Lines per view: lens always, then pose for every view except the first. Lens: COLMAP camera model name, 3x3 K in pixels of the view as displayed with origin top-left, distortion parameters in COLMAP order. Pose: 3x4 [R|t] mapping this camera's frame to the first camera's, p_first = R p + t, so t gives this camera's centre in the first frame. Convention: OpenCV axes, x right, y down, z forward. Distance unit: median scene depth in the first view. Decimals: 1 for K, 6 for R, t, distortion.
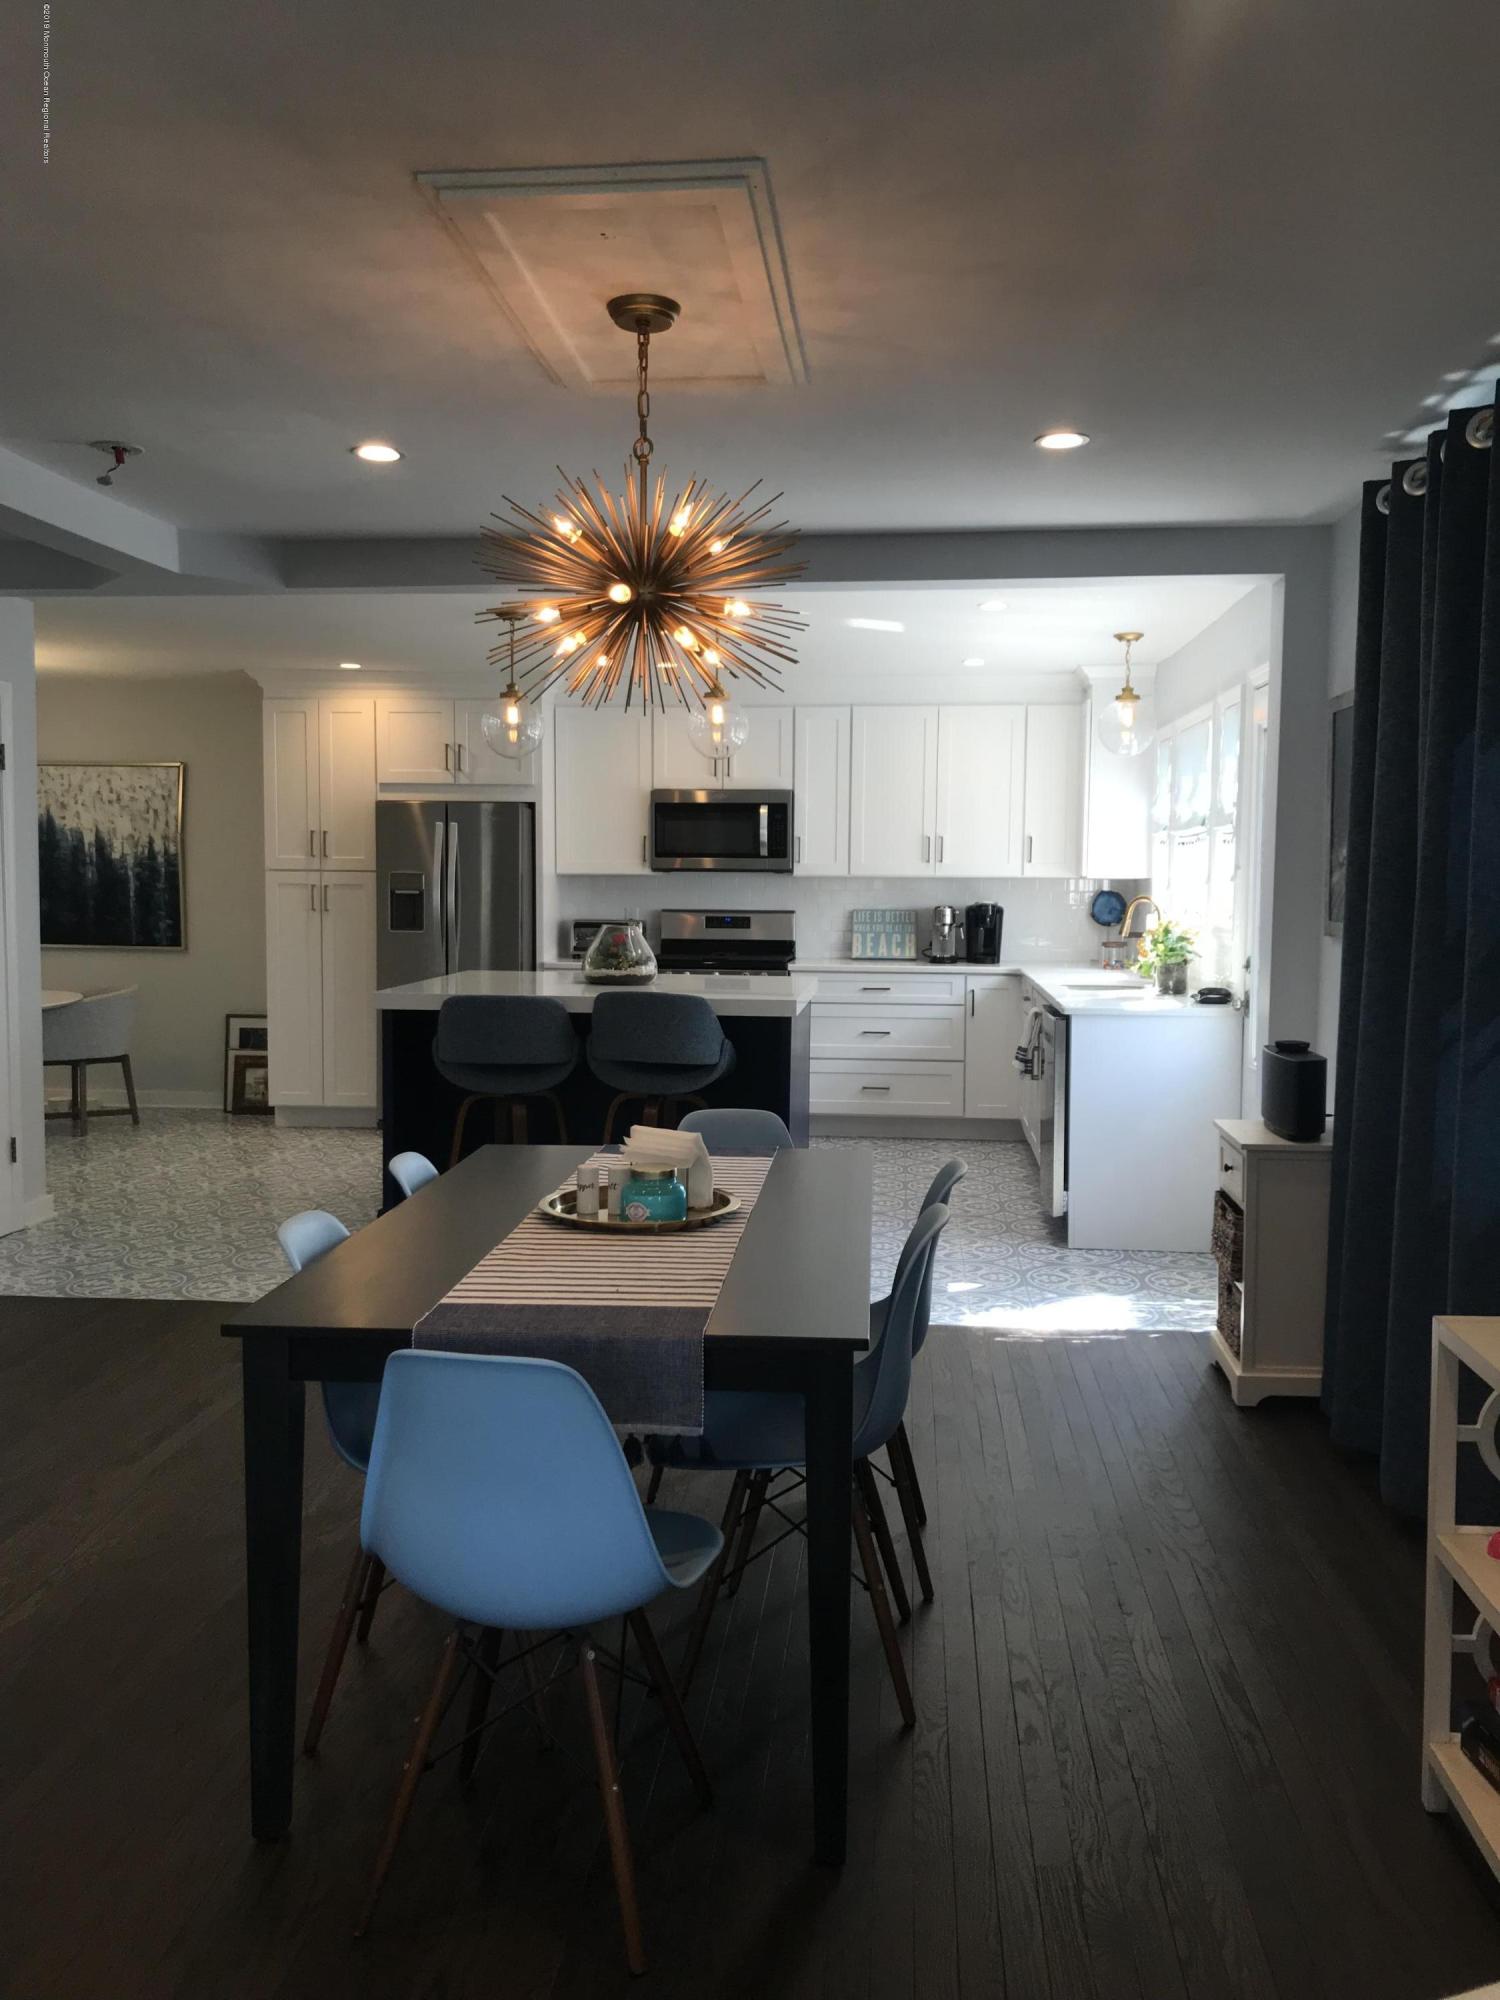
lens RADIAL K [[1632.2, 0, 732.5], [0, 1632.2, 1004.1], [0, 0, 1]] dist [0.025705, -0.027039]
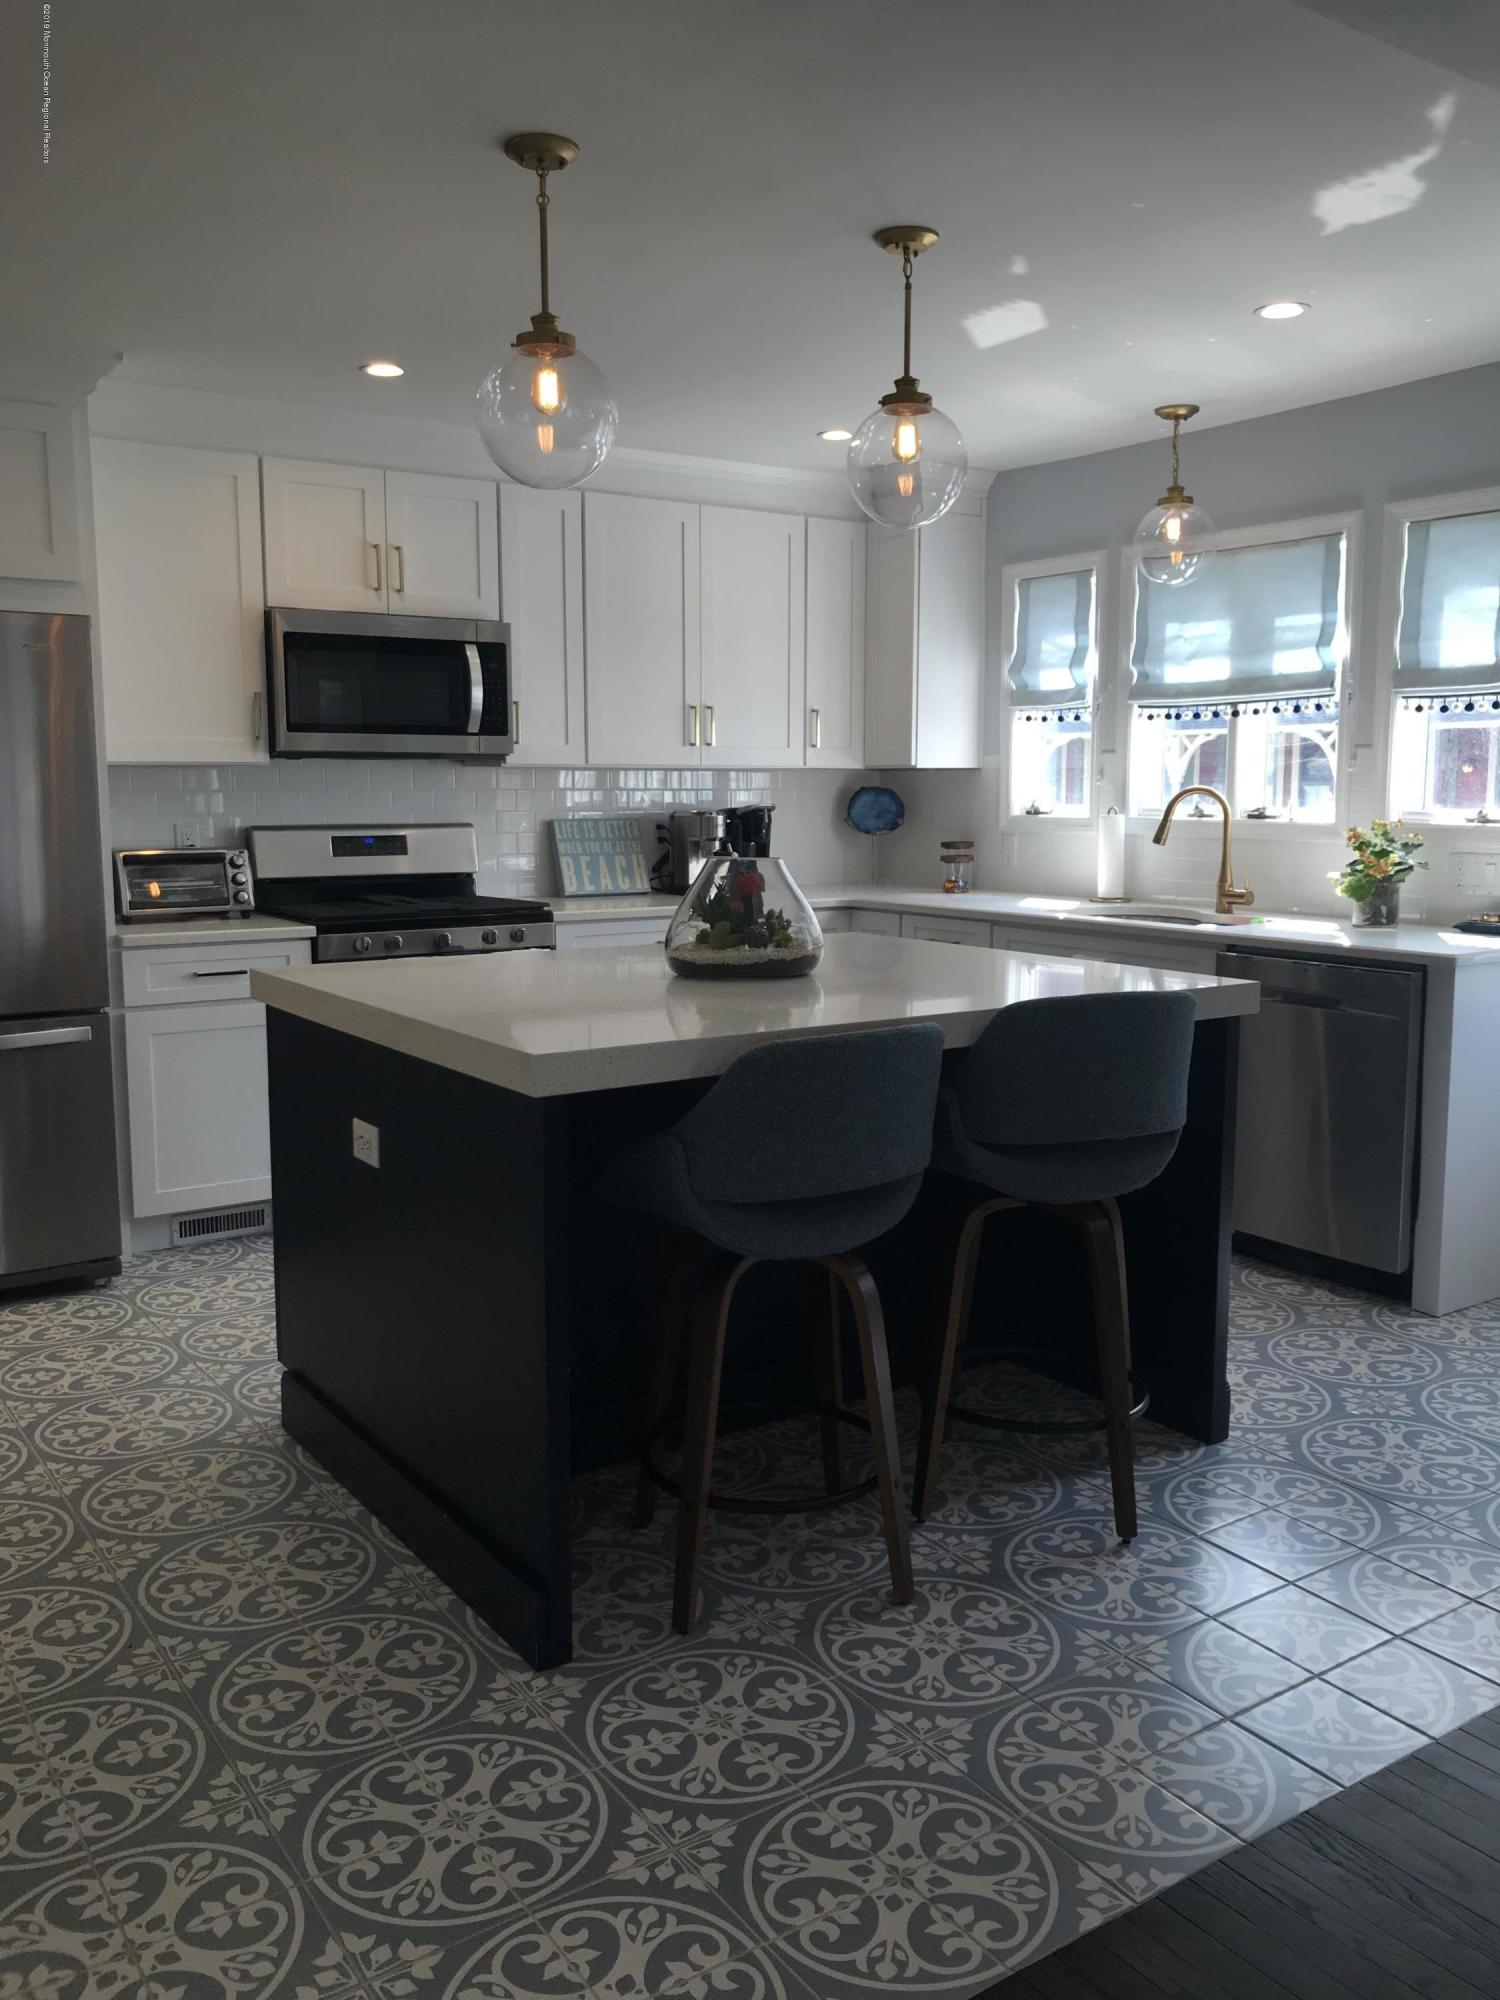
lens RADIAL K [[1632.2, 0, 747.3], [0, 1632.2, 1019.8], [0, 0, 1]] dist [0.025705, -0.027039]
pose [[0.763455, -0.101249, 0.637875, -0.295217], [0.055893, 0.994288, 0.090924, -0.034925], [-0.643438, -0.033763, 0.764753, 0.471906]]
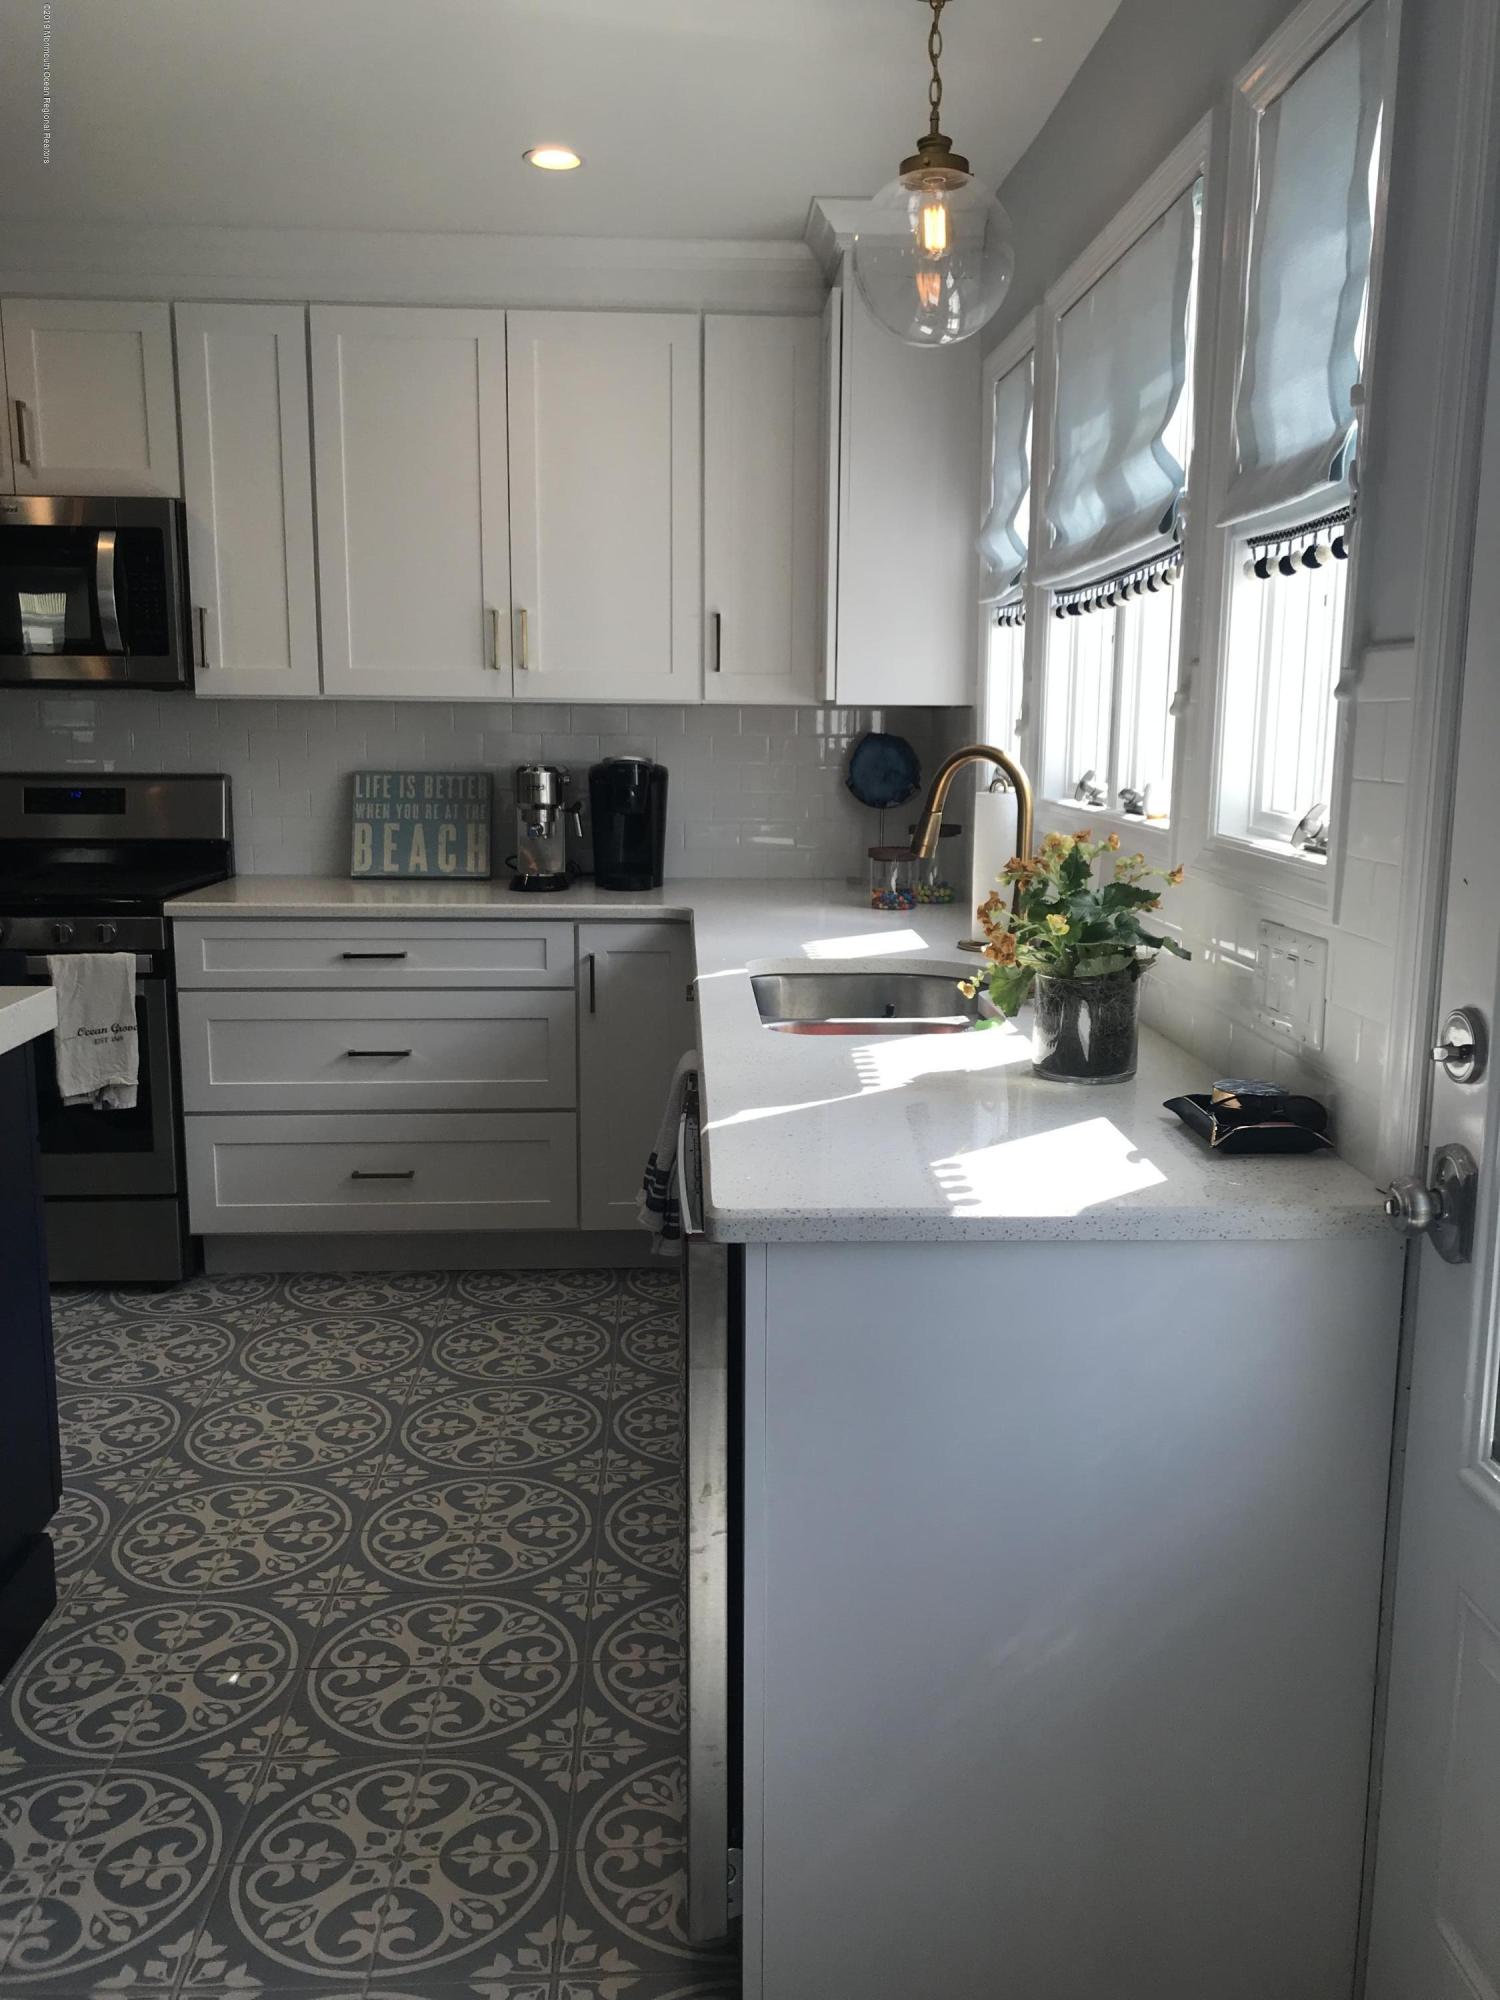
lens RADIAL K [[1632.2, 0, 771.2], [0, 1632.2, 1002.5], [0, 0, 1]] dist [0.025705, -0.027039]
pose [[0.987234, -0.026542, 0.157049, 0.120560], [0.011516, 0.995332, 0.095820, -0.036754], [-0.158859, -0.092789, 0.982931, 0.527145]]
